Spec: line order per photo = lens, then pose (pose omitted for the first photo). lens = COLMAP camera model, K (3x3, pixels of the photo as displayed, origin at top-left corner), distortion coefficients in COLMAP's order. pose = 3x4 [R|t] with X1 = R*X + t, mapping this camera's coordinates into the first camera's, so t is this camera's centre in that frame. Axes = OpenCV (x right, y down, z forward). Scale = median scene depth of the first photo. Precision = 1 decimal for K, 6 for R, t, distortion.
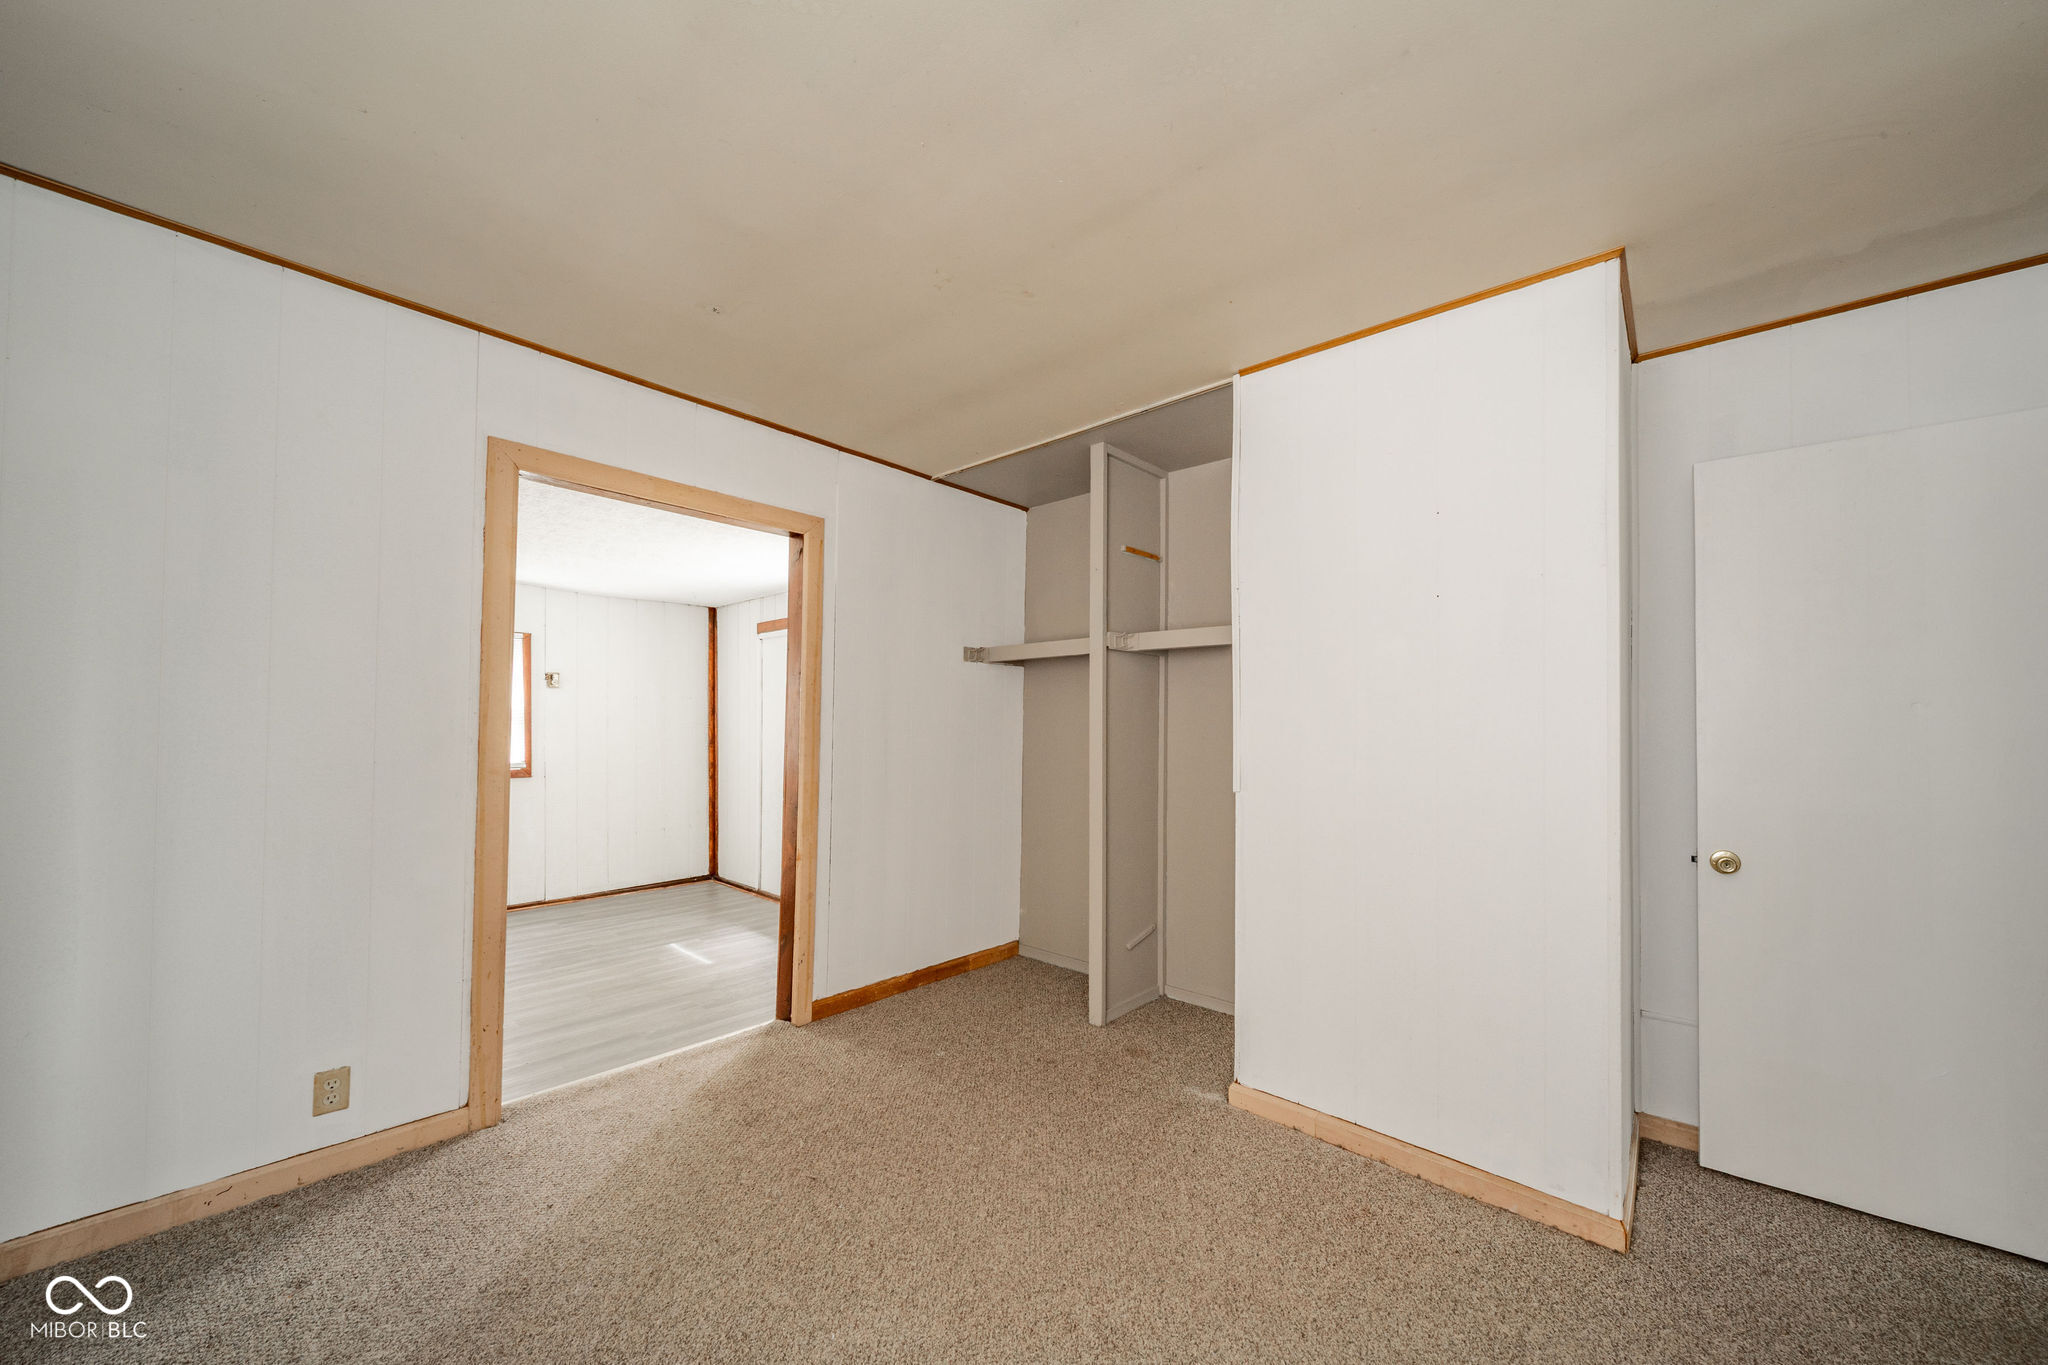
lens RADIAL K [[707.4, 0, 1020.4], [0, 707.4, 714.0], [0, 0, 1]] dist [0.001624, 0.000111]
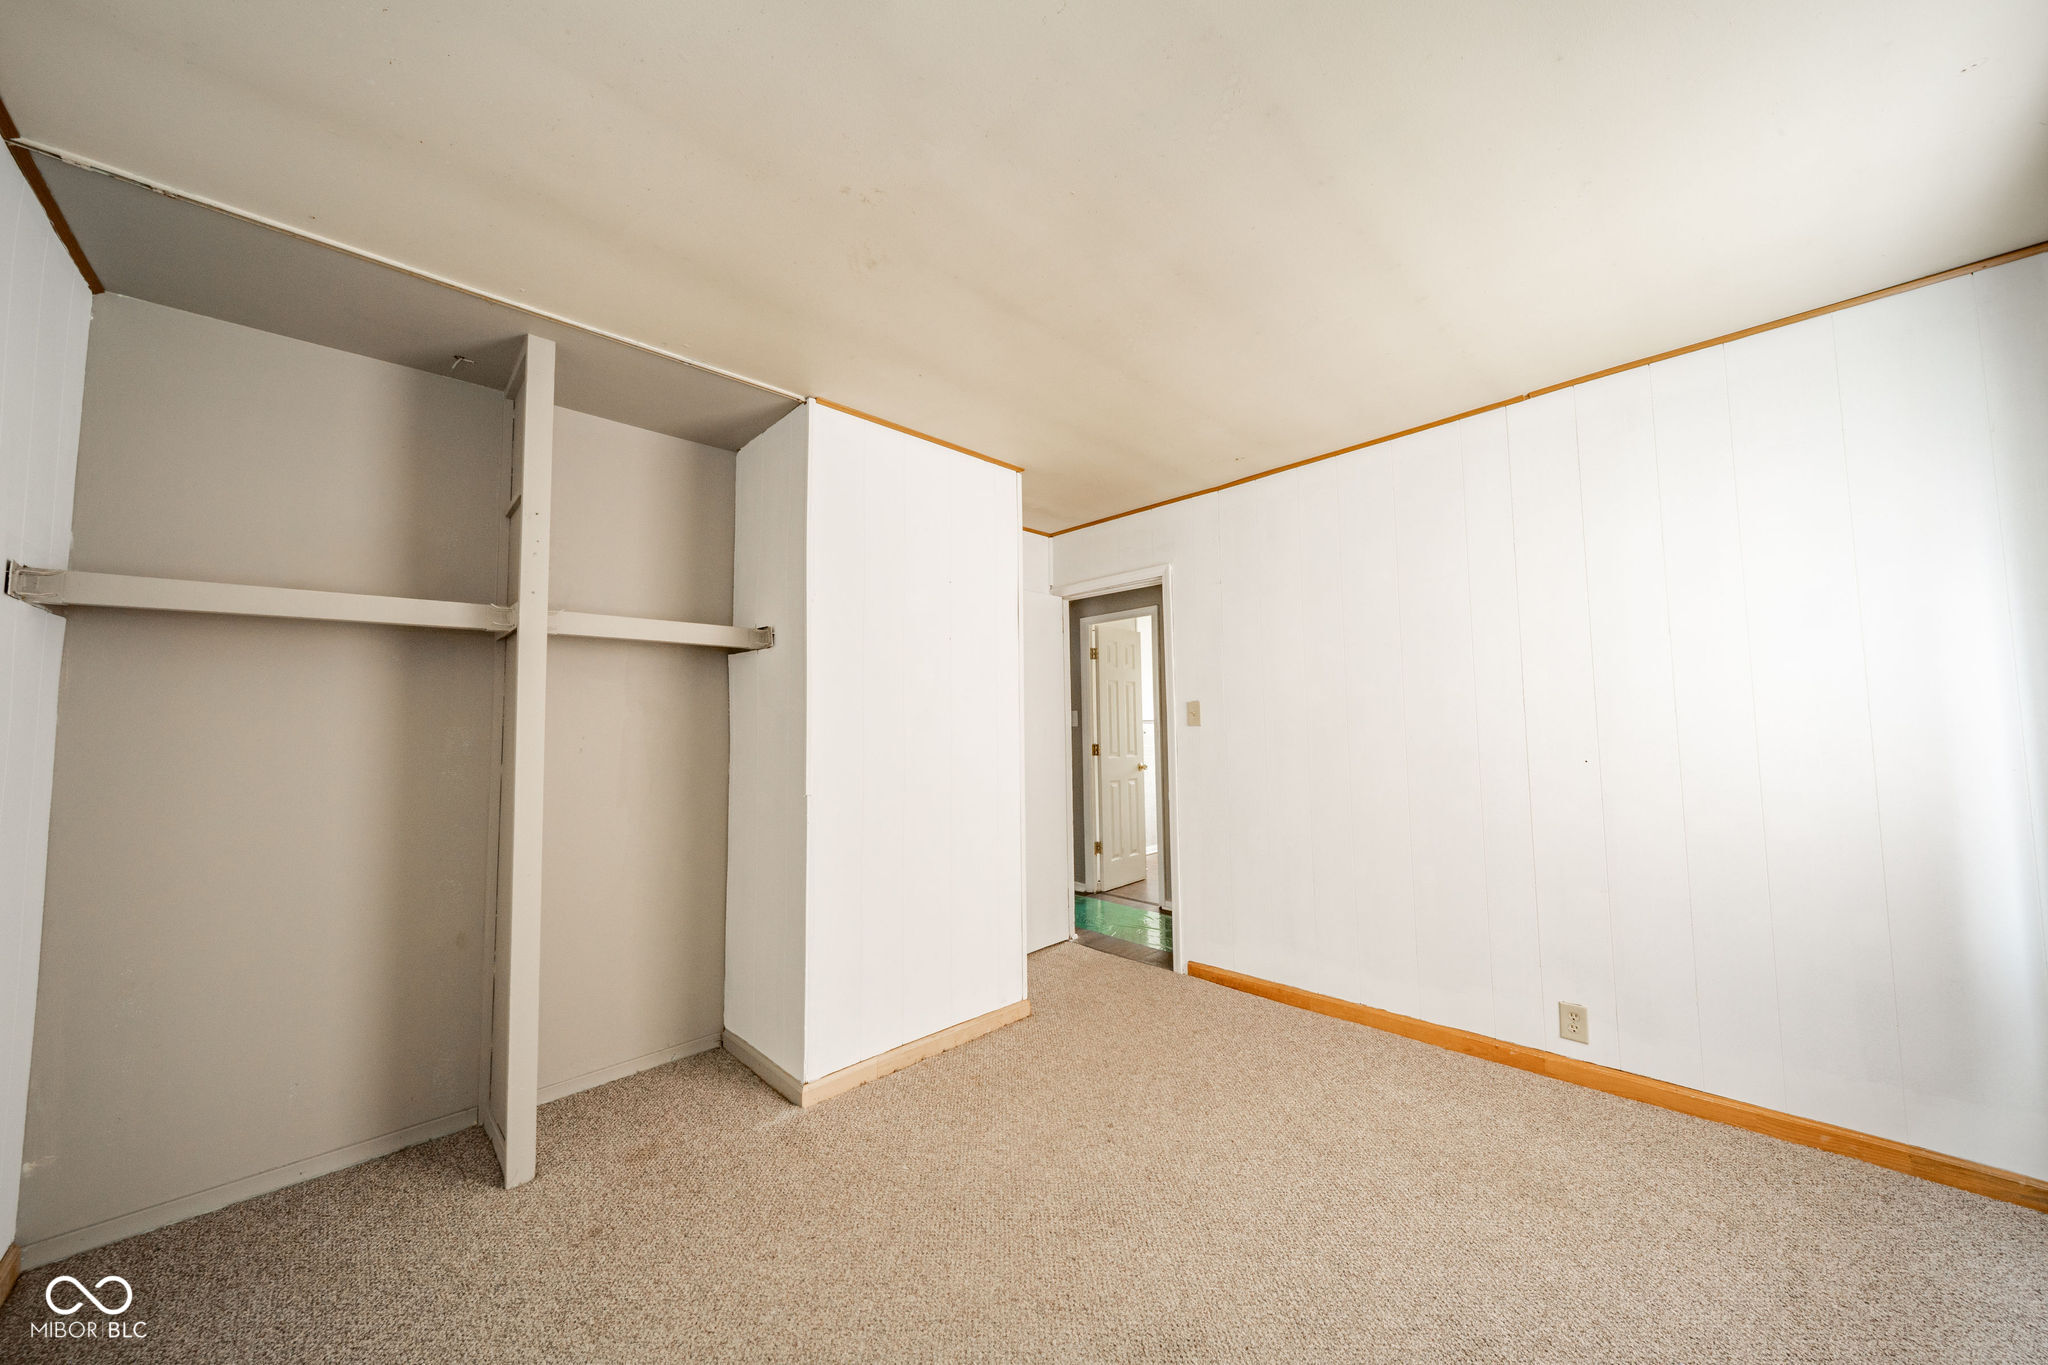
lens RADIAL K [[738.4, 0, 1023.2], [0, 738.4, 686.6], [0, 0, 1]] dist [-0.000746, -0.000131]
pose [[0.066058, 0.042054, 0.996929, -0.757647], [0.000544, 0.999110, -0.042182, -0.004065], [-0.997816, 0.003329, 0.065977, 0.619766]]
